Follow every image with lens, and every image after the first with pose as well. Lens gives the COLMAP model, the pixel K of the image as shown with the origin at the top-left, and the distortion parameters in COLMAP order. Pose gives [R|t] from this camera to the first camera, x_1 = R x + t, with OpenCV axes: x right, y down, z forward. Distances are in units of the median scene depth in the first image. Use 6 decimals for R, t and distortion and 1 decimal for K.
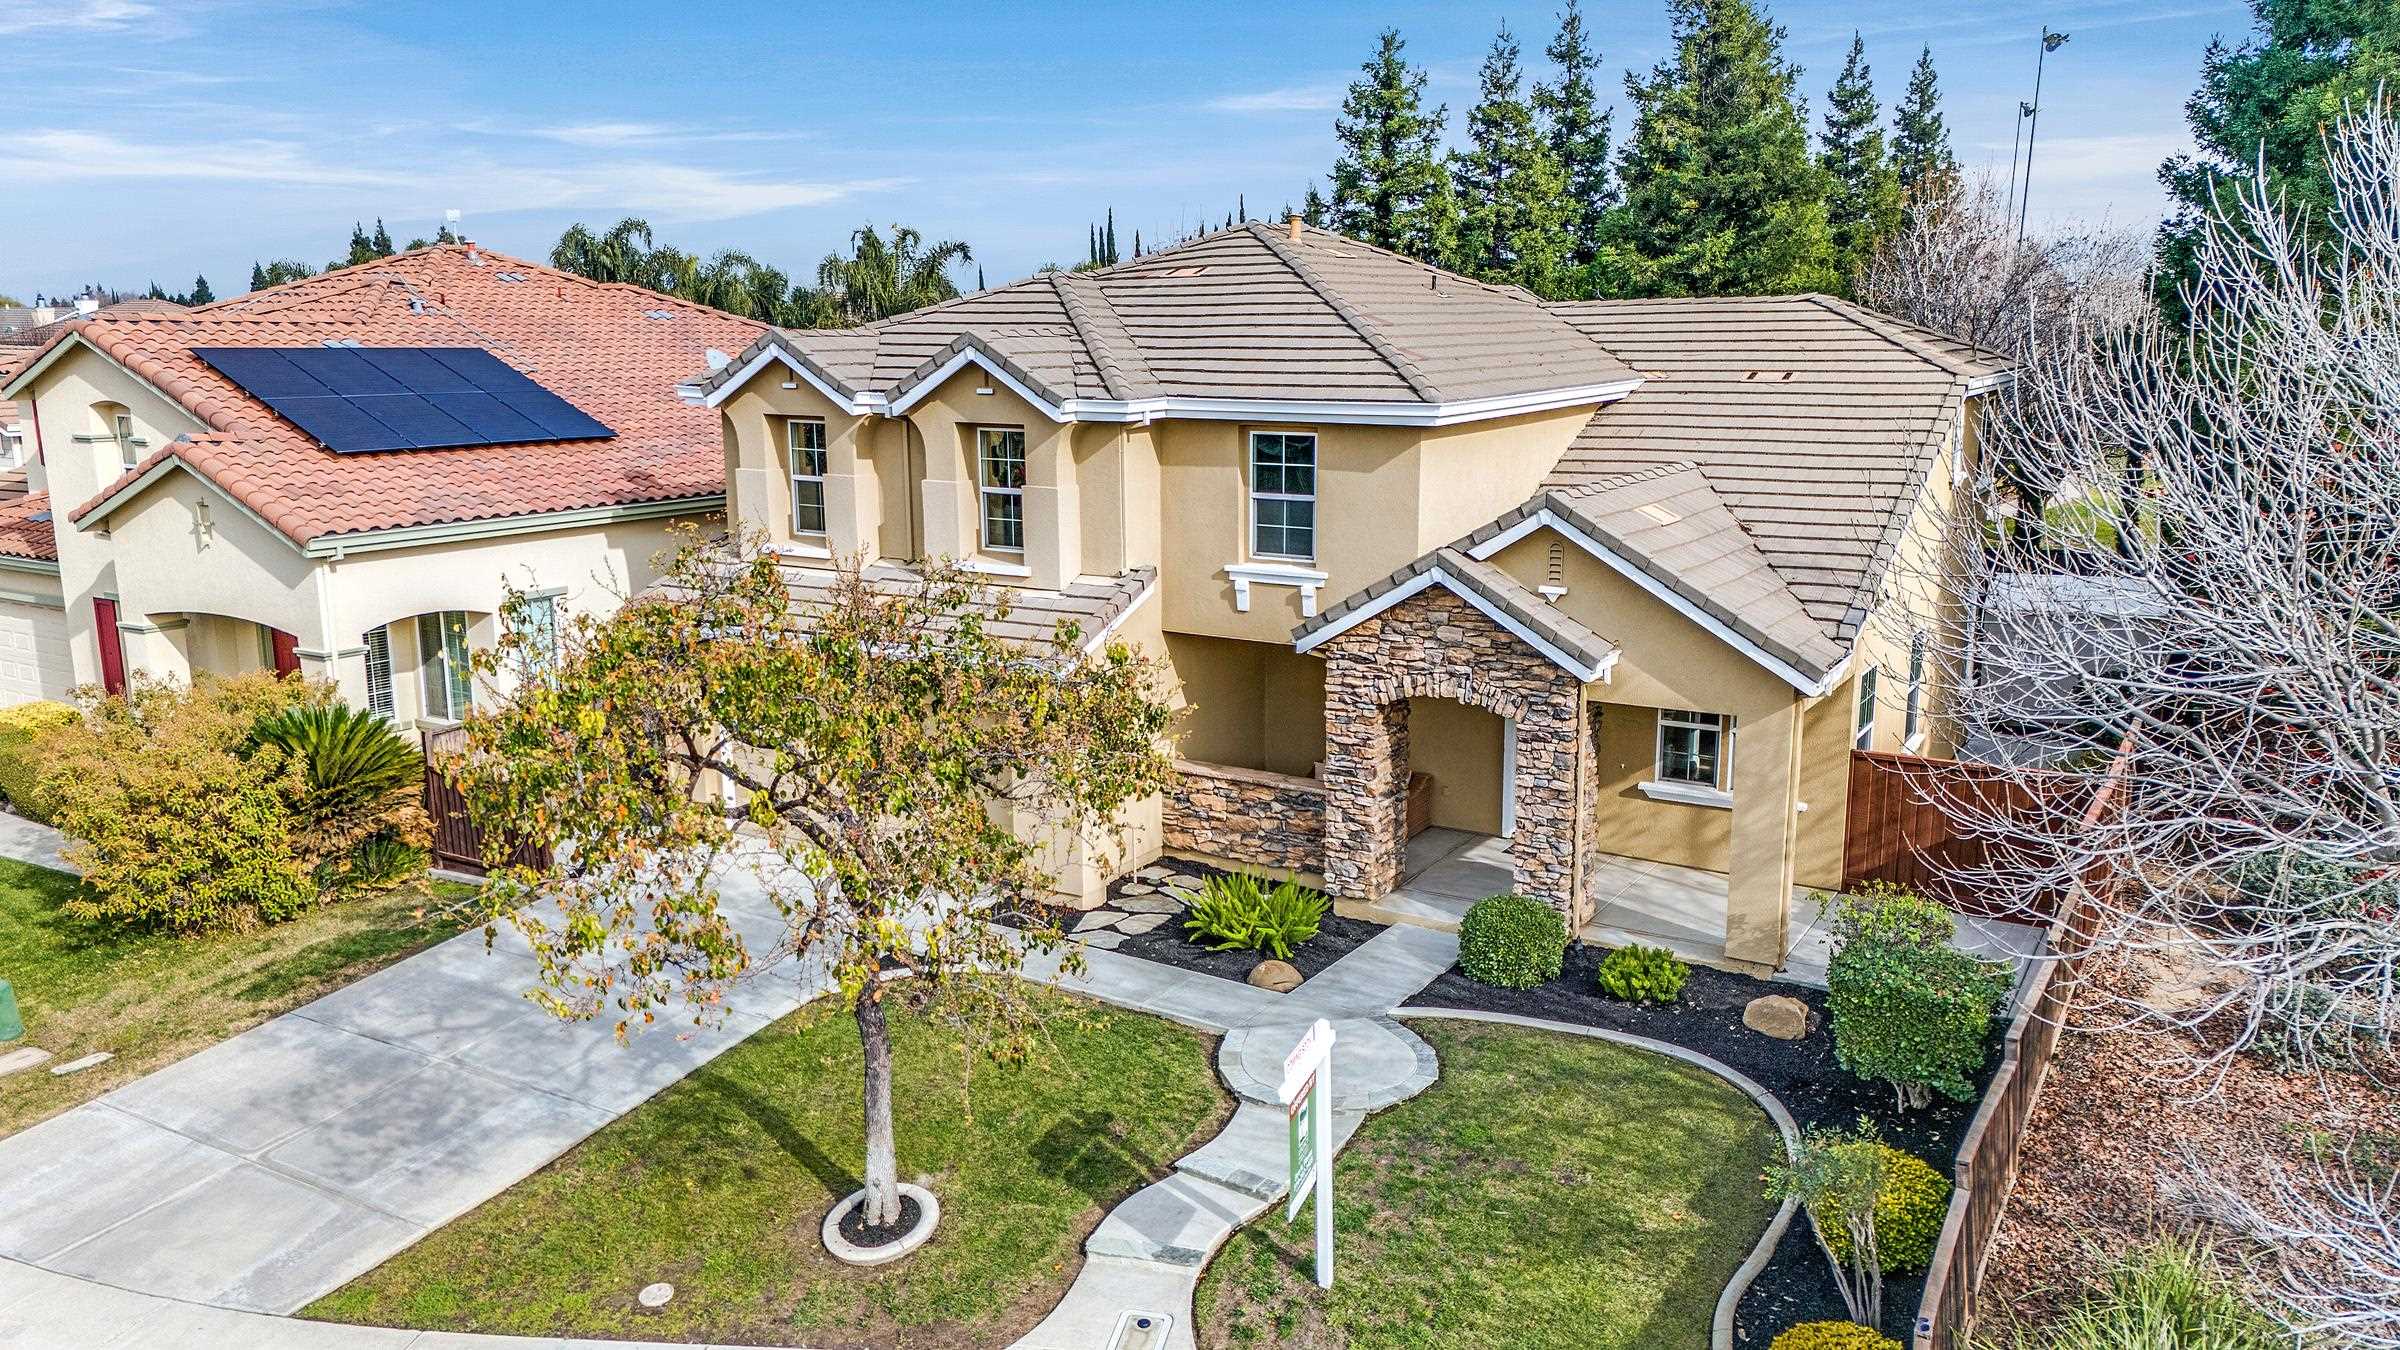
lens RADIAL K [[1722.3, 0, 1200.0], [0, 1722.3, 675.0], [0, 0, 1]] dist [0.118780, -0.076639]
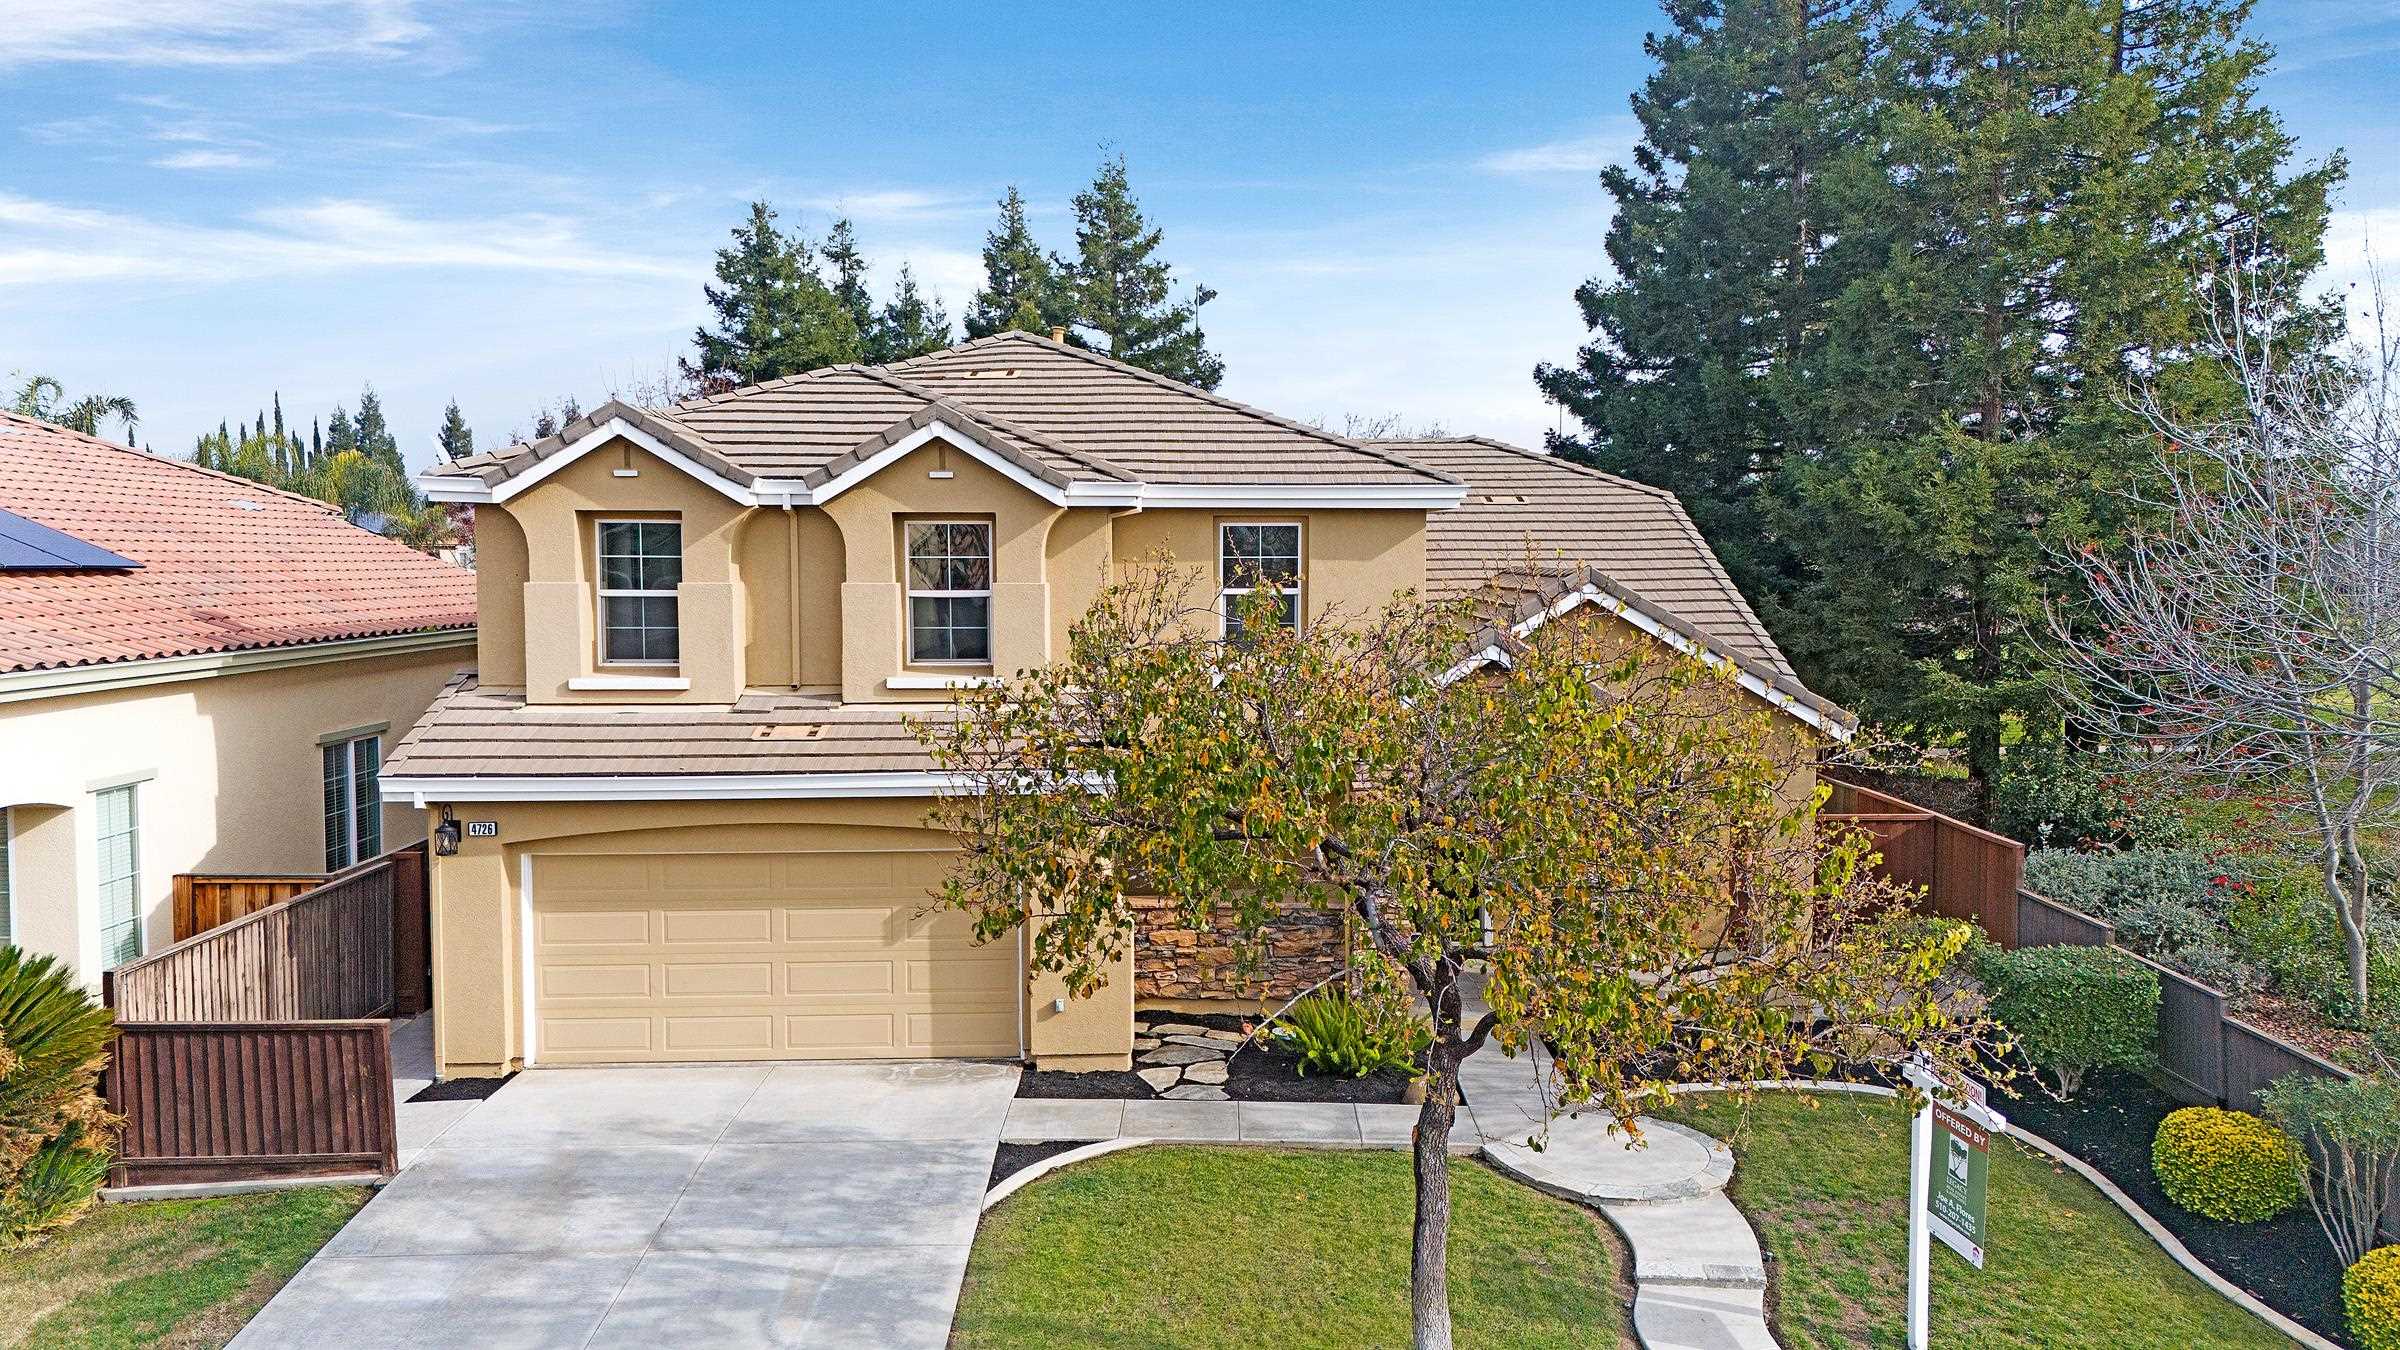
lens RADIAL K [[1739.9, 0, 1200.0], [0, 1739.9, 675.0], [0, 0, 1]] dist [0.070664, -0.002879]
pose [[0.848936, -0.033019, 0.527464, -0.462173], [0.102935, 0.989263, -0.103742, 0.034889], [-0.518375, 0.142365, 0.843220, 0.220377]]
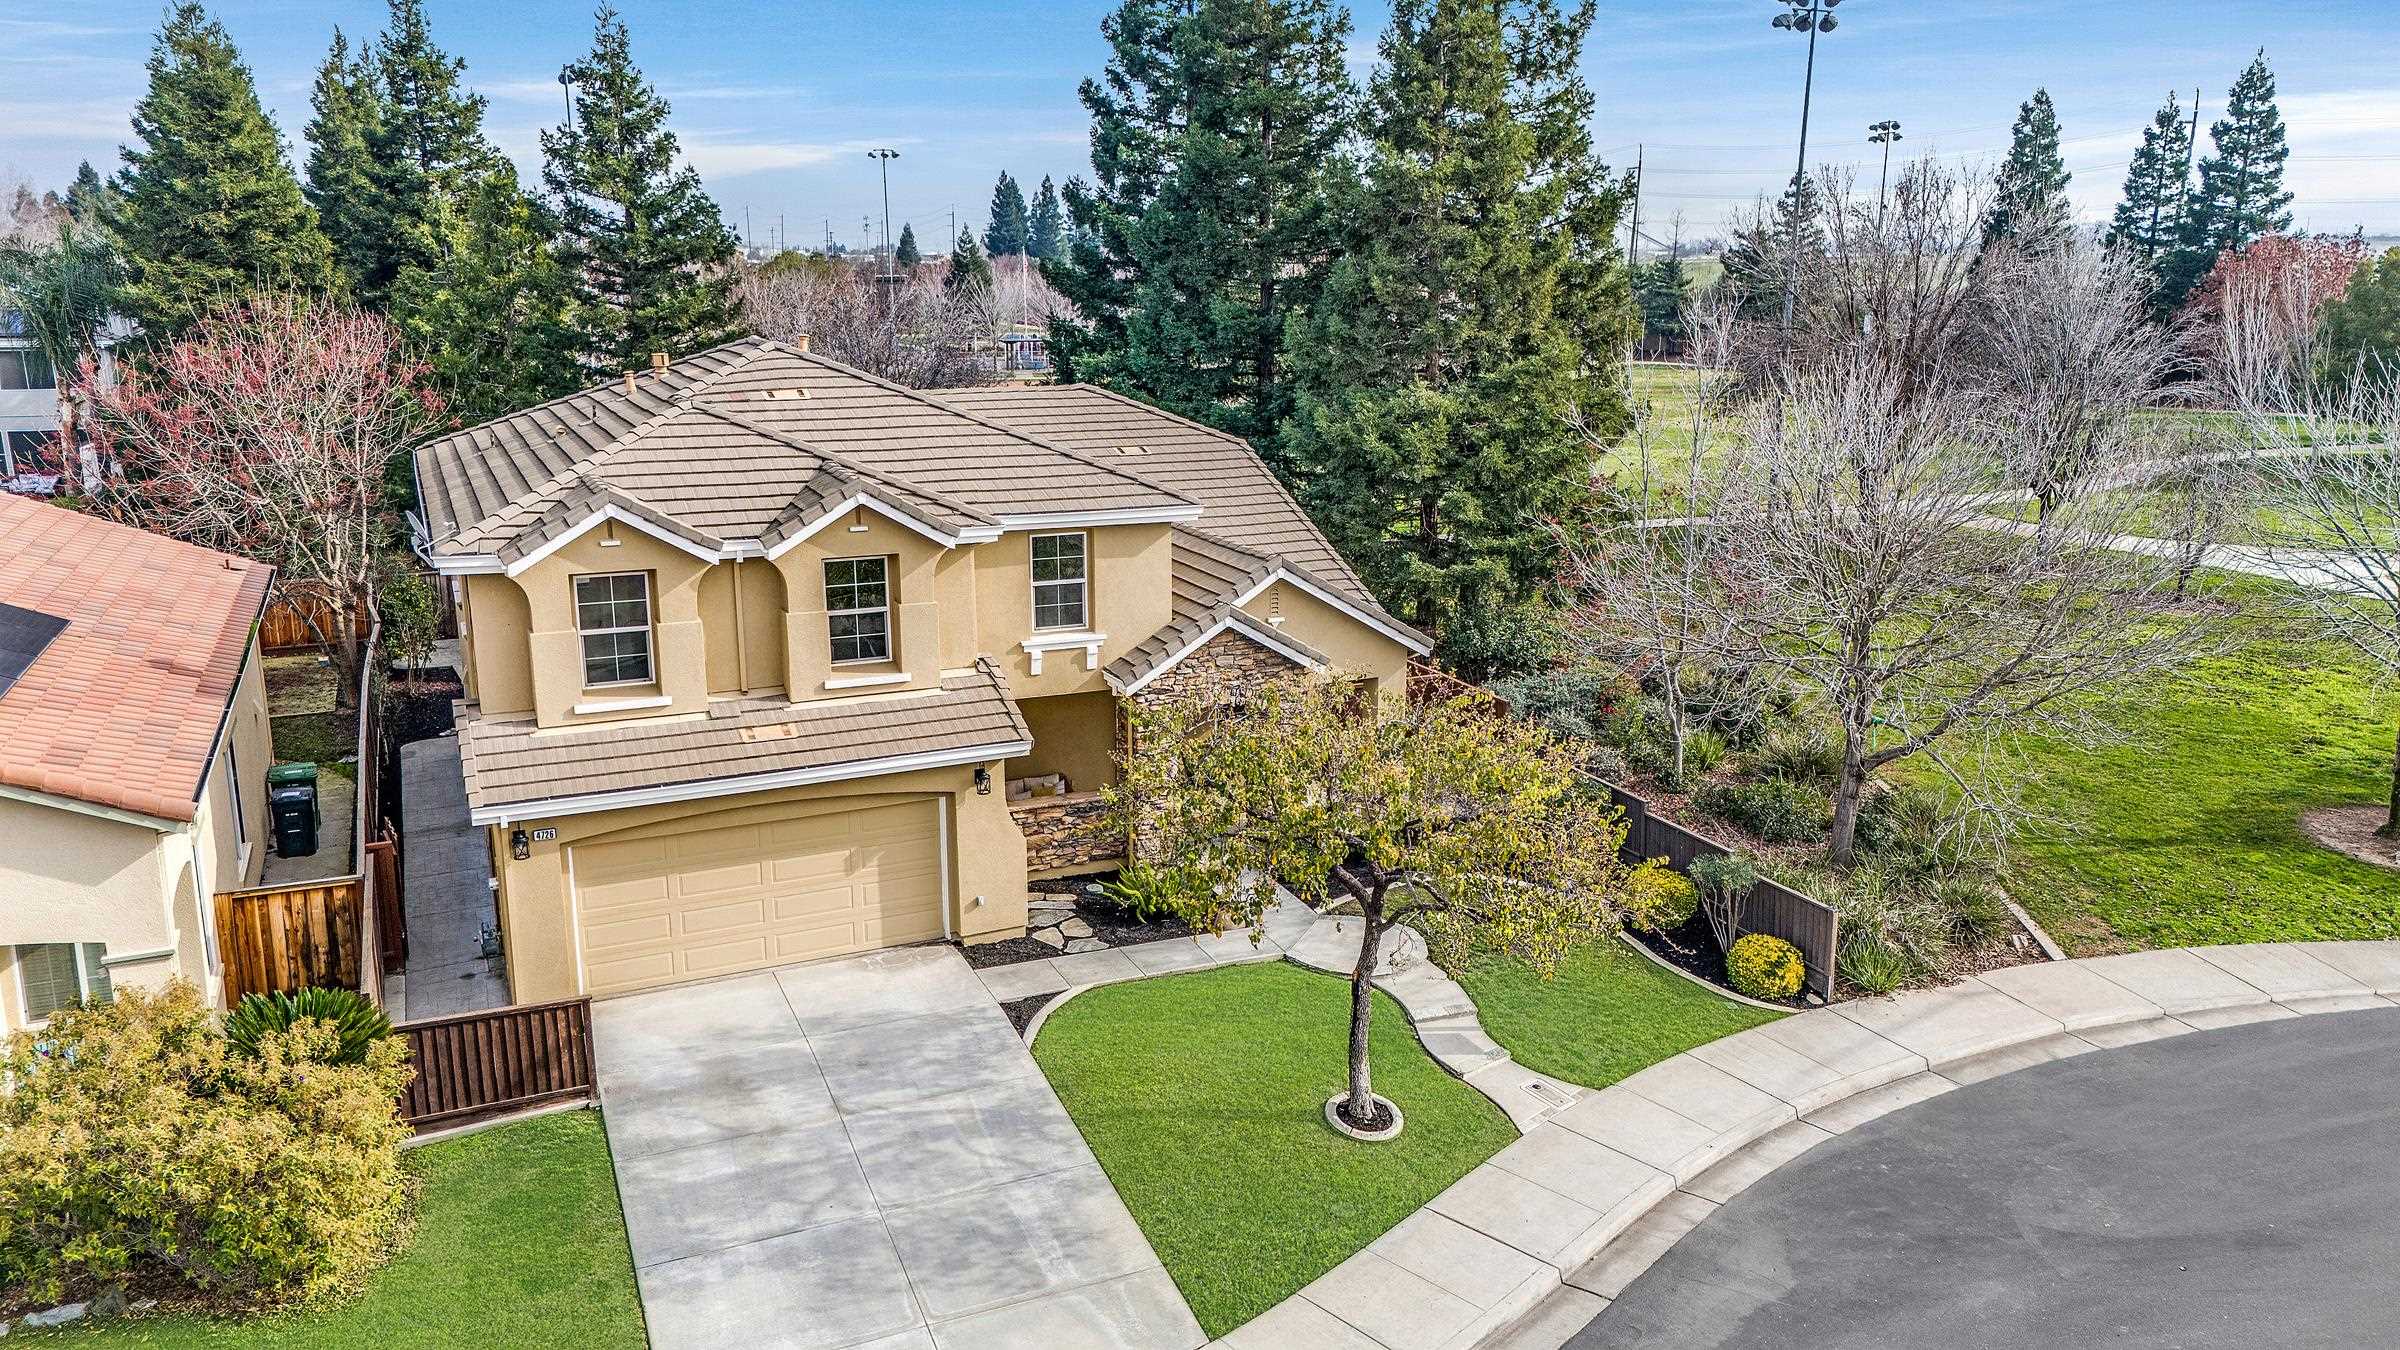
lens RADIAL K [[1739.9, 0, 1200.0], [0, 1739.9, 675.0], [0, 0, 1]] dist [0.070664, -0.002879]
pose [[0.562198, -0.189065, 0.805101, -0.921668], [0.163240, 0.979733, 0.116085, -0.163240], [-0.810732, 0.066162, 0.581667, 0.154415]]
